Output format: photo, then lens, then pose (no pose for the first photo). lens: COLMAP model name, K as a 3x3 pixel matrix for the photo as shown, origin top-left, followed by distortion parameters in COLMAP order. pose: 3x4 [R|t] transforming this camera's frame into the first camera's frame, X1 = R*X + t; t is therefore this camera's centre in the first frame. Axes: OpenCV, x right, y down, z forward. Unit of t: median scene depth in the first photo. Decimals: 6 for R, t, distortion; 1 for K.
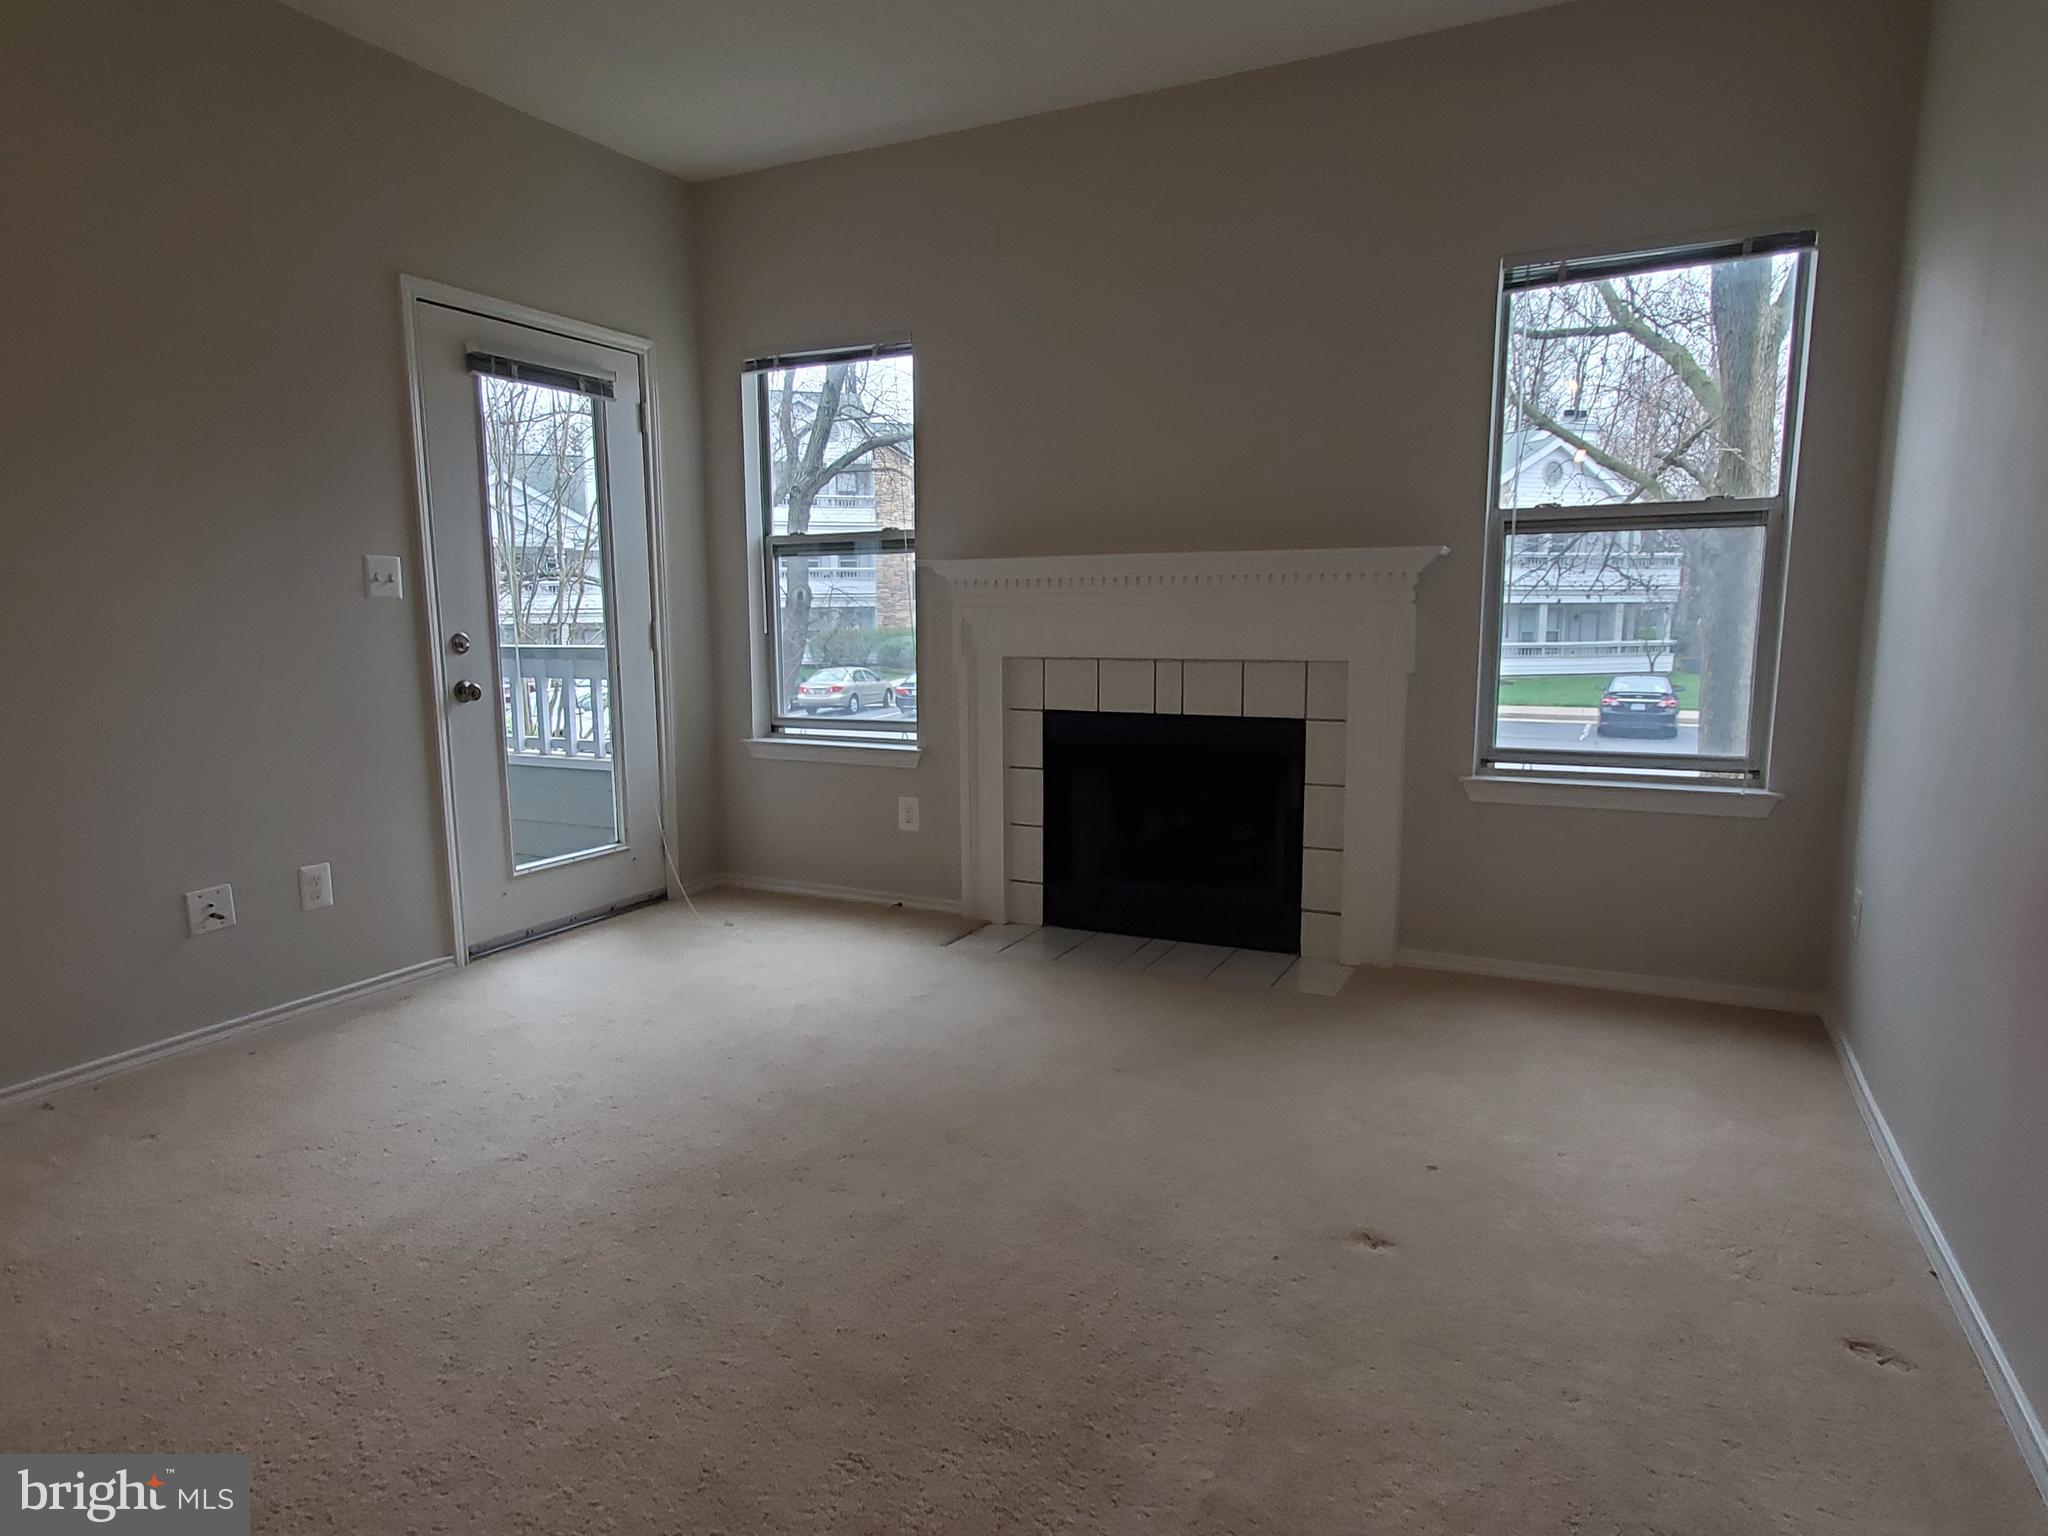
lens RADIAL K [[1233.5, 0, 1017.2], [0, 1233.5, 781.6], [0, 0, 1]] dist [0.000696, 0.003376]
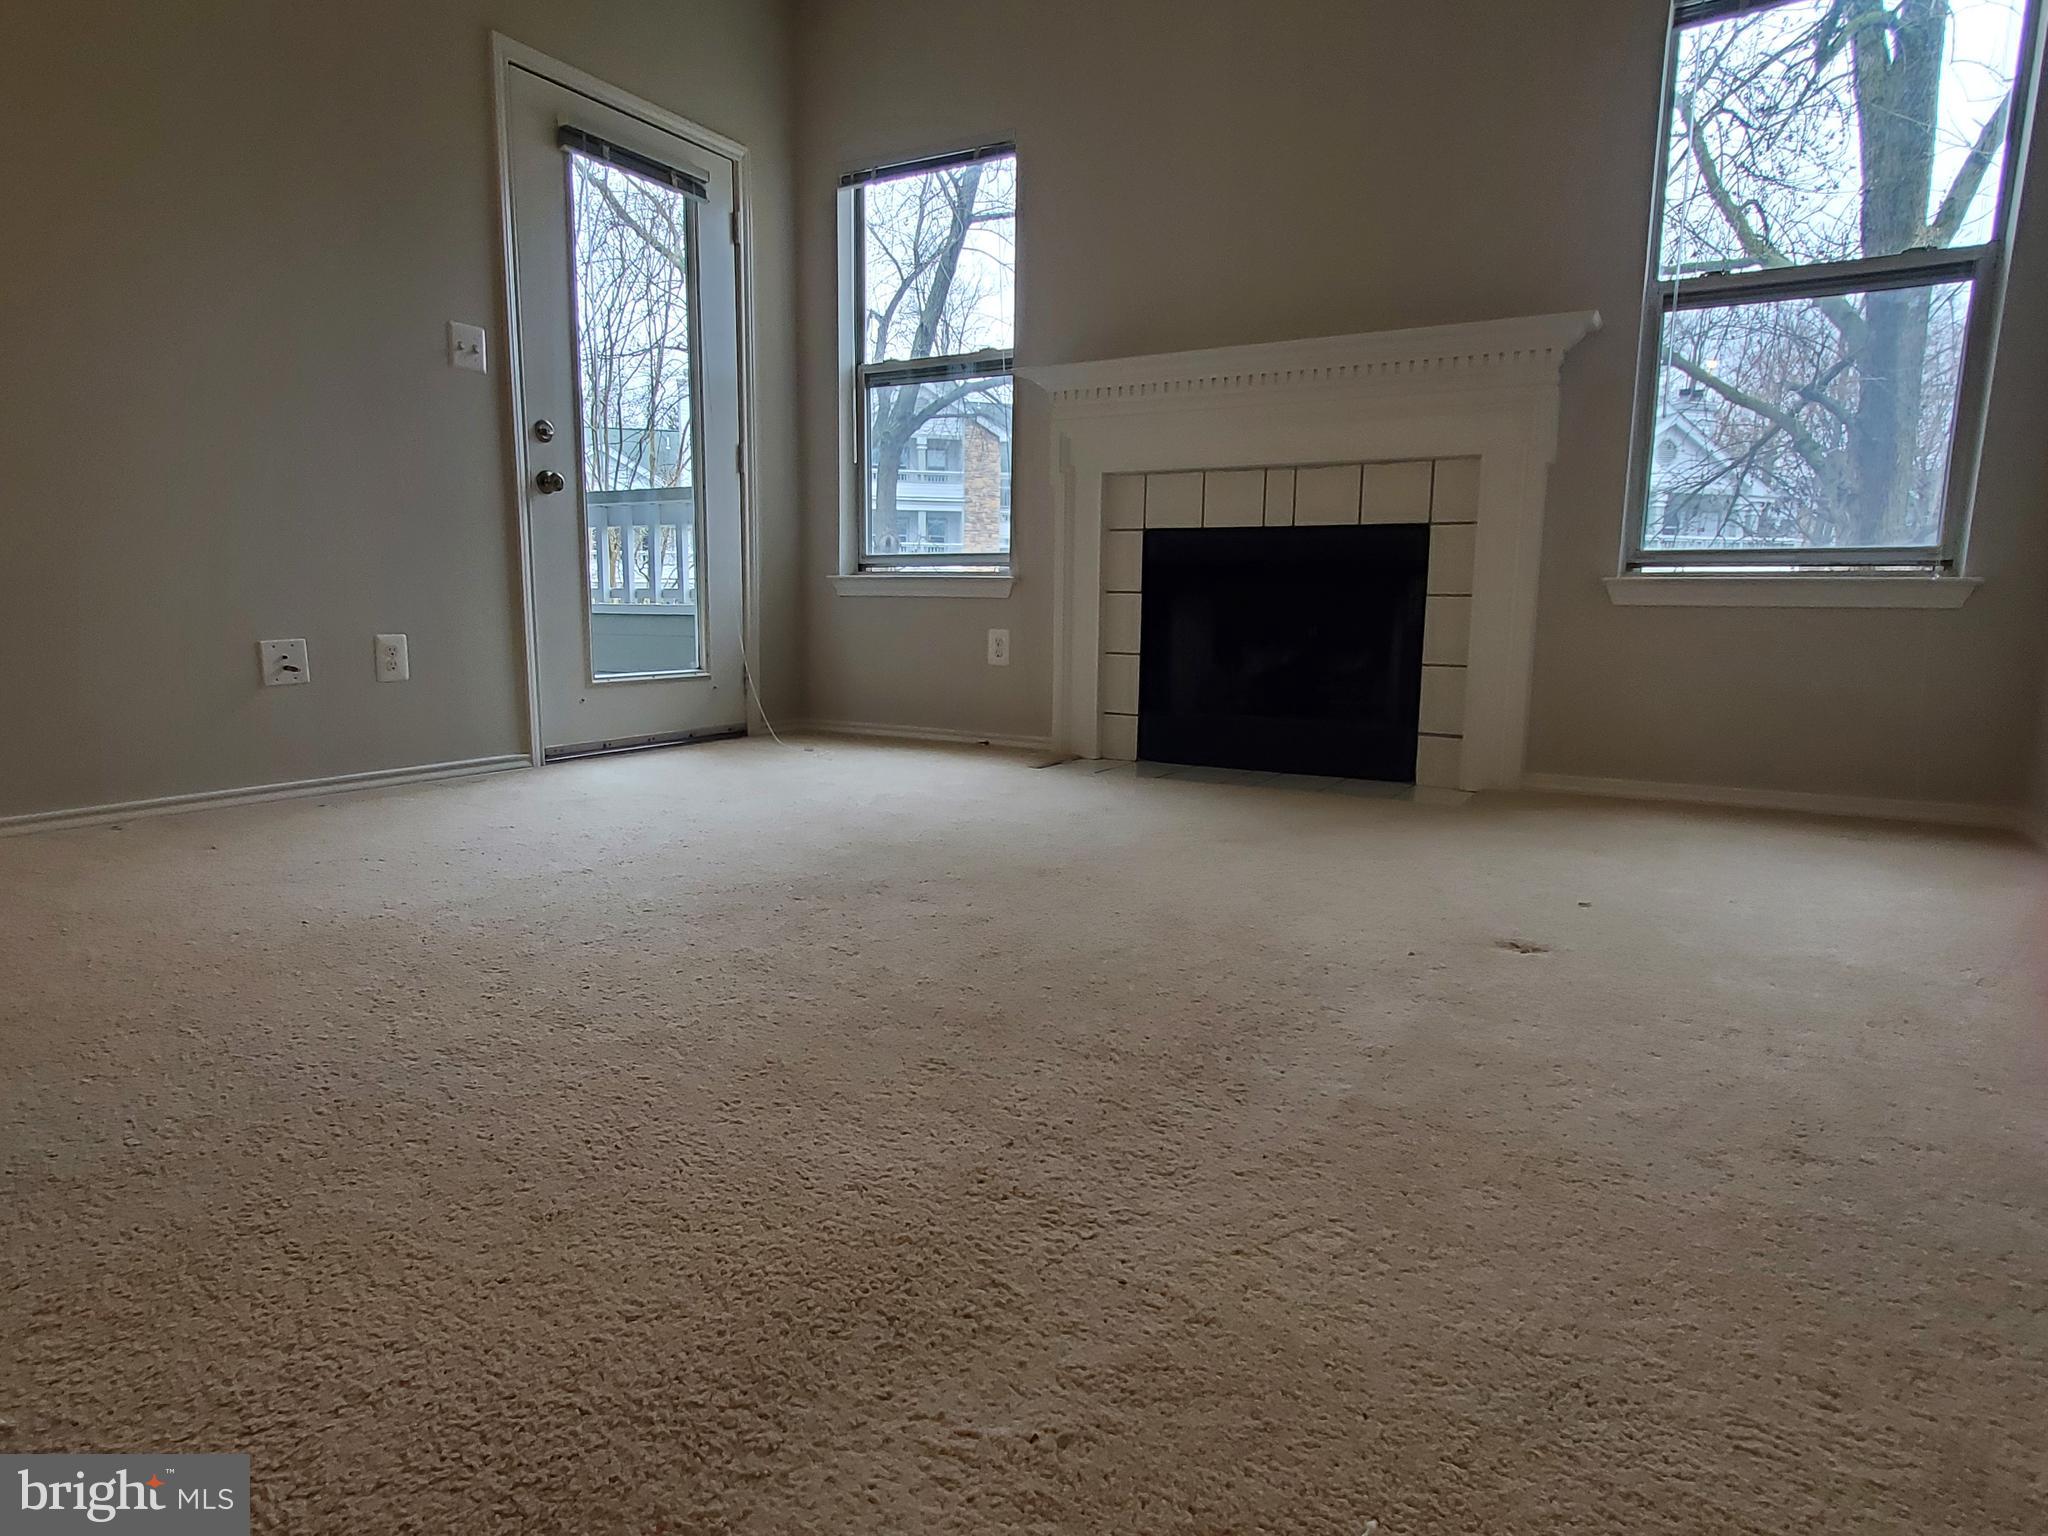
lens RADIAL K [[1233.5, 0, 1017.2], [0, 1233.5, 781.6], [0, 0, 1]] dist [0.000696, 0.003376]
pose [[0.997499, 0.028528, -0.064672, -0.009331], [-0.028088, 0.999576, 0.007707, 0.132449], [0.064865, -0.005871, 0.997877, 0.050905]]
